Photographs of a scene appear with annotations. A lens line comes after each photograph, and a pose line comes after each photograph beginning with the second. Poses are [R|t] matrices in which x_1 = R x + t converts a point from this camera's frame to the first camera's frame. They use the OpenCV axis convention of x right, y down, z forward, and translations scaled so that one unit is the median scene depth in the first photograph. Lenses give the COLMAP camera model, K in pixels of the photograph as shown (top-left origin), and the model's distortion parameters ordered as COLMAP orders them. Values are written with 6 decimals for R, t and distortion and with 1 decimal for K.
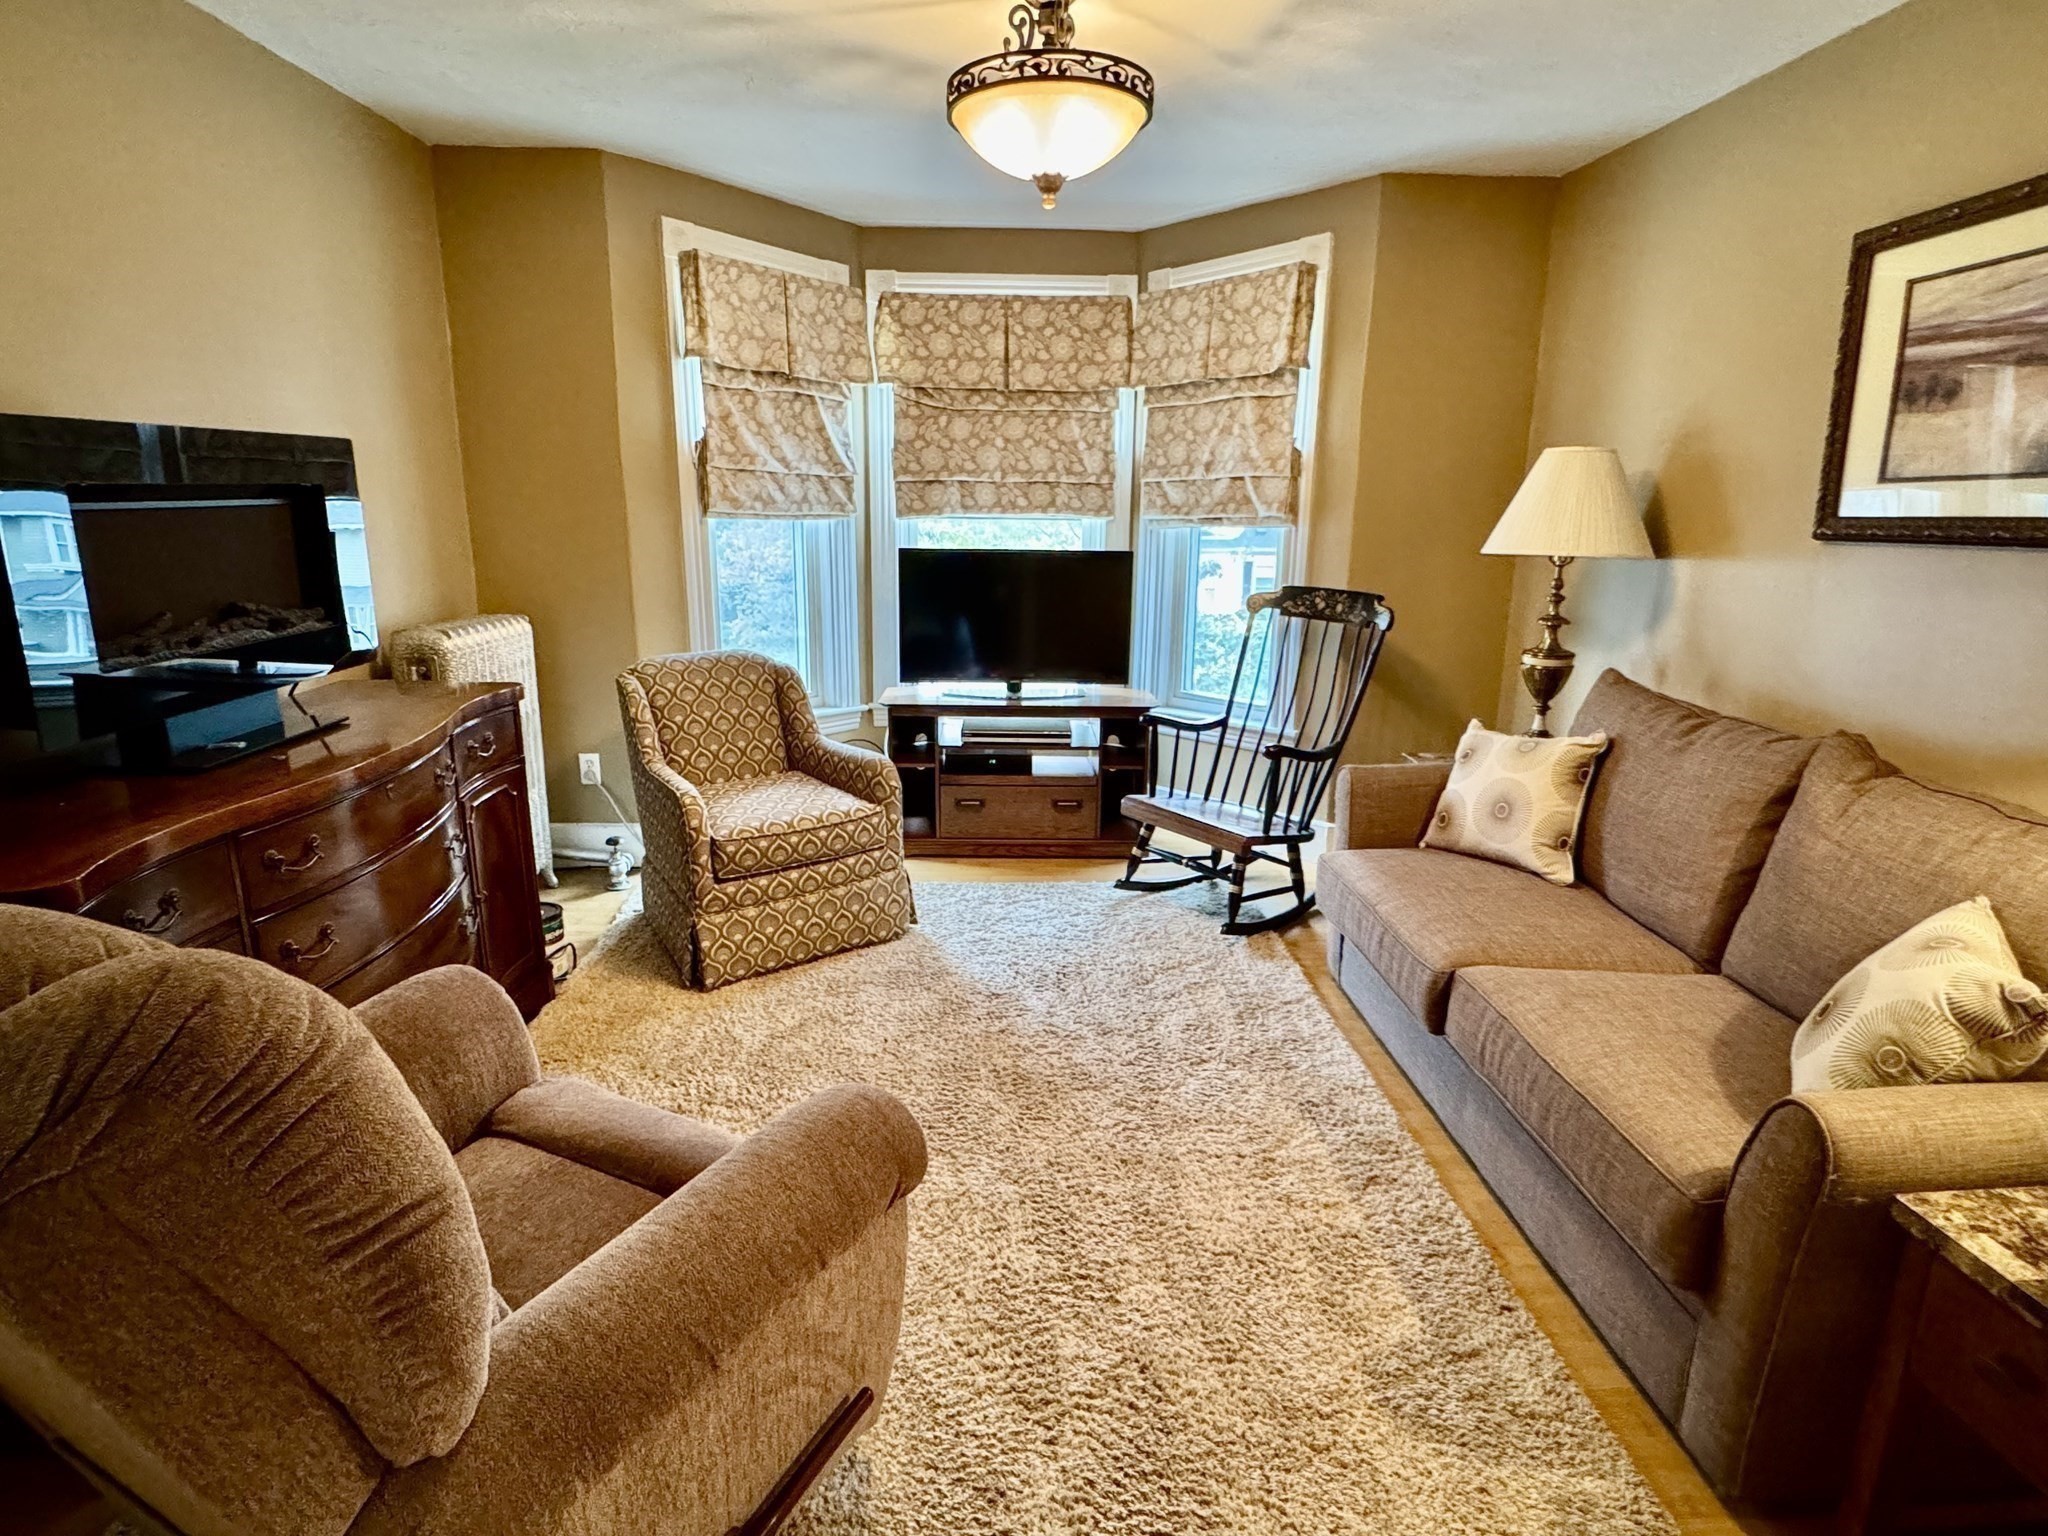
lens RADIAL K [[1075.8, 0, 1030.3], [0, 1075.8, 757.8], [0, 0, 1]] dist [-0.007611, 0.005538]
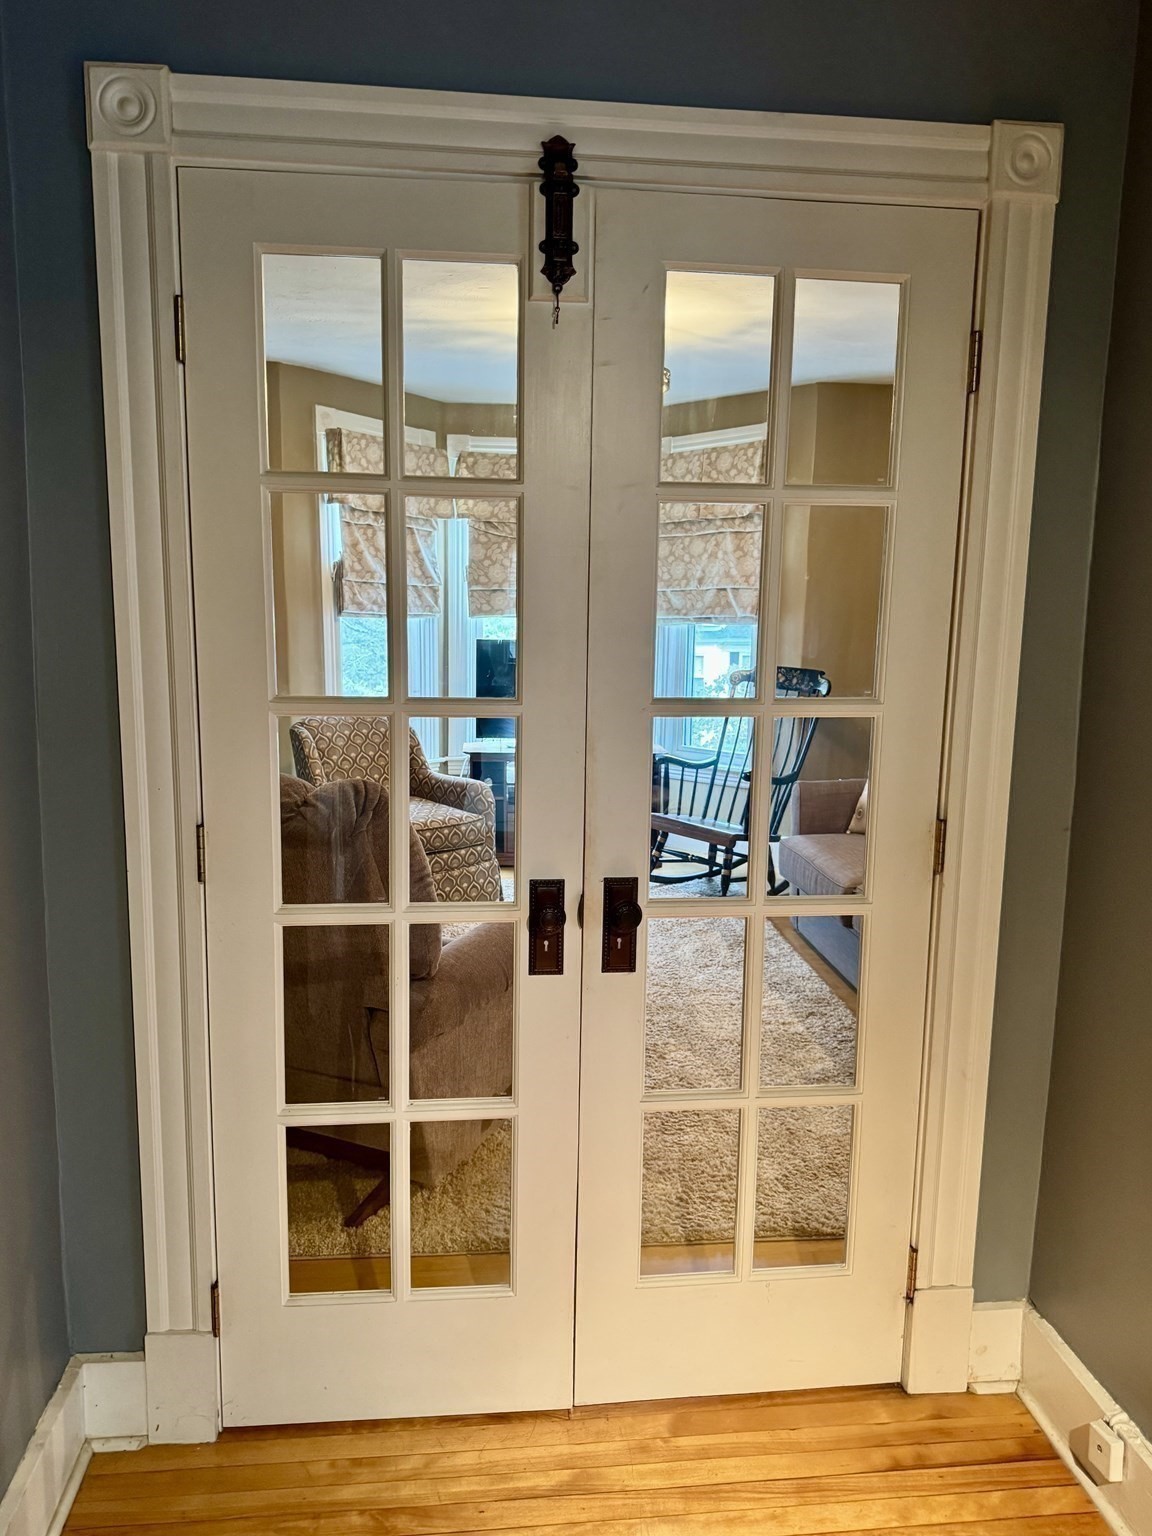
lens RADIAL K [[1132.6, 0, 563.3], [0, 1132.6, 778.4], [0, 0, 1]] dist [0.063202, -0.085776]
pose [[0.998731, -0.004720, 0.050145, -0.090743], [0.008240, 0.997497, -0.070223, 0.088799], [-0.049688, 0.070547, 0.996270, -0.454615]]
